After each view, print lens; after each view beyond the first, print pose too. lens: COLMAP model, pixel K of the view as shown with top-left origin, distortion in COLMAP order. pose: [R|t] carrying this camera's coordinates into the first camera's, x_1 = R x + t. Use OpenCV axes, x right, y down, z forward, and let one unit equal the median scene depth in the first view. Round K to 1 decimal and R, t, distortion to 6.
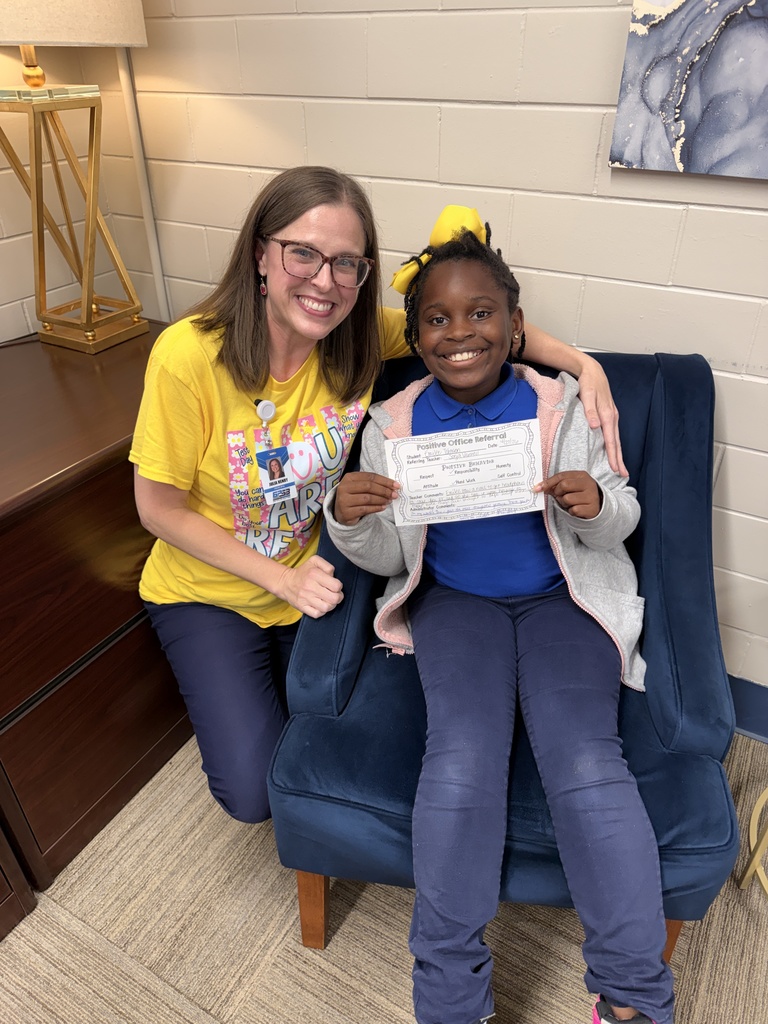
lens RADIAL K [[728.2, 0, 380.9], [0, 728.2, 512.2], [0, 0, 1]] dist [-0.004934, 0.000459]
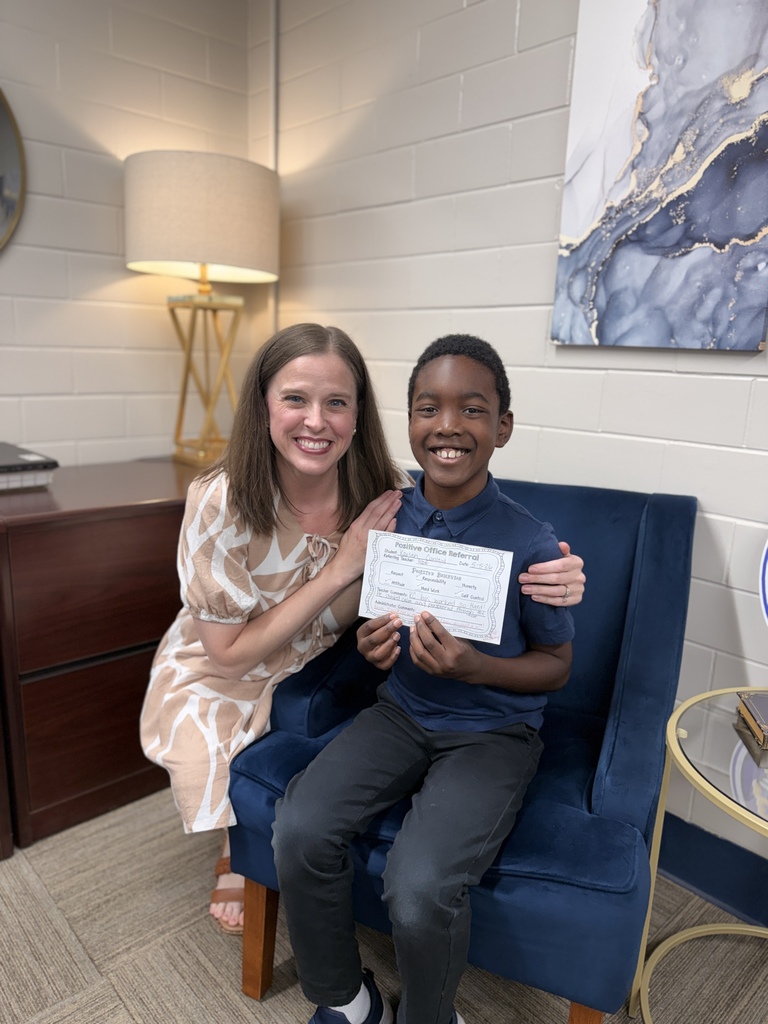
lens RADIAL K [[737.2, 0, 383.5], [0, 737.2, 508.8], [0, 0, 1]] dist [0.000353, -0.003809]
pose [[0.953992, 0.101754, -0.282036, 0.440008], [-0.194479, 0.925932, -0.323770, 0.312260], [0.228202, 0.363725, 0.903121, -0.189635]]
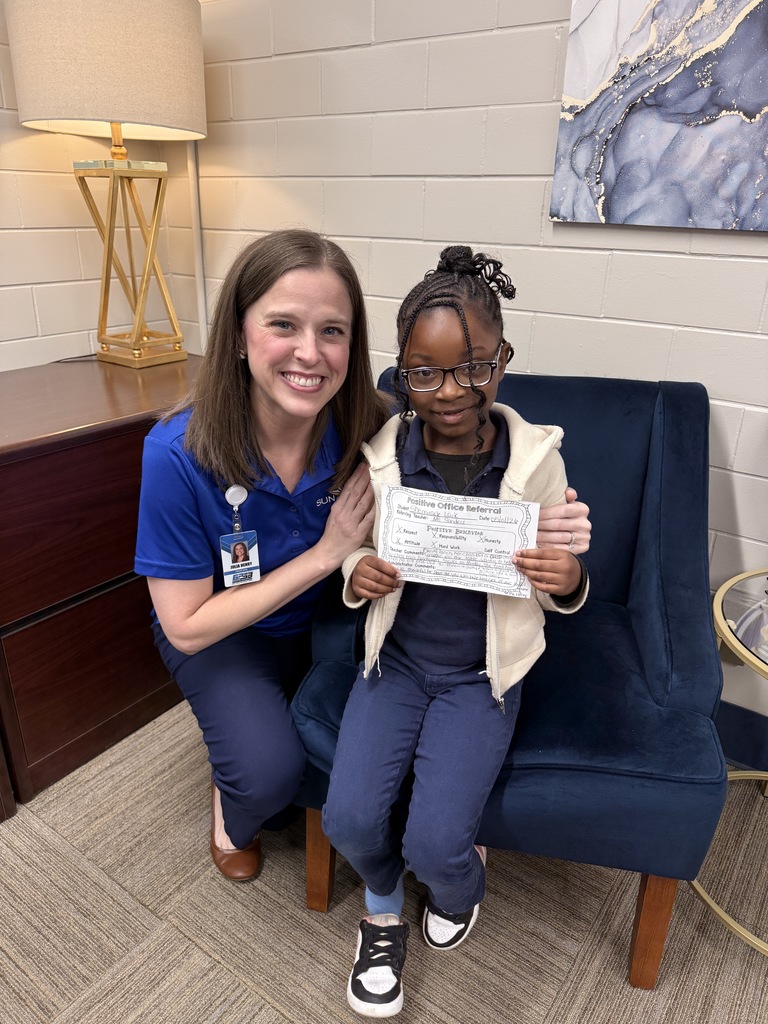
lens RADIAL K [[734.4, 0, 376.9], [0, 734.4, 512.7], [0, 0, 1]] dist [0.005827, -0.010013]
pose [[0.993896, 0.065700, -0.088619, 0.166244], [-0.080356, 0.981546, -0.173526, 0.261816], [0.075583, 0.179588, 0.980834, -0.171772]]
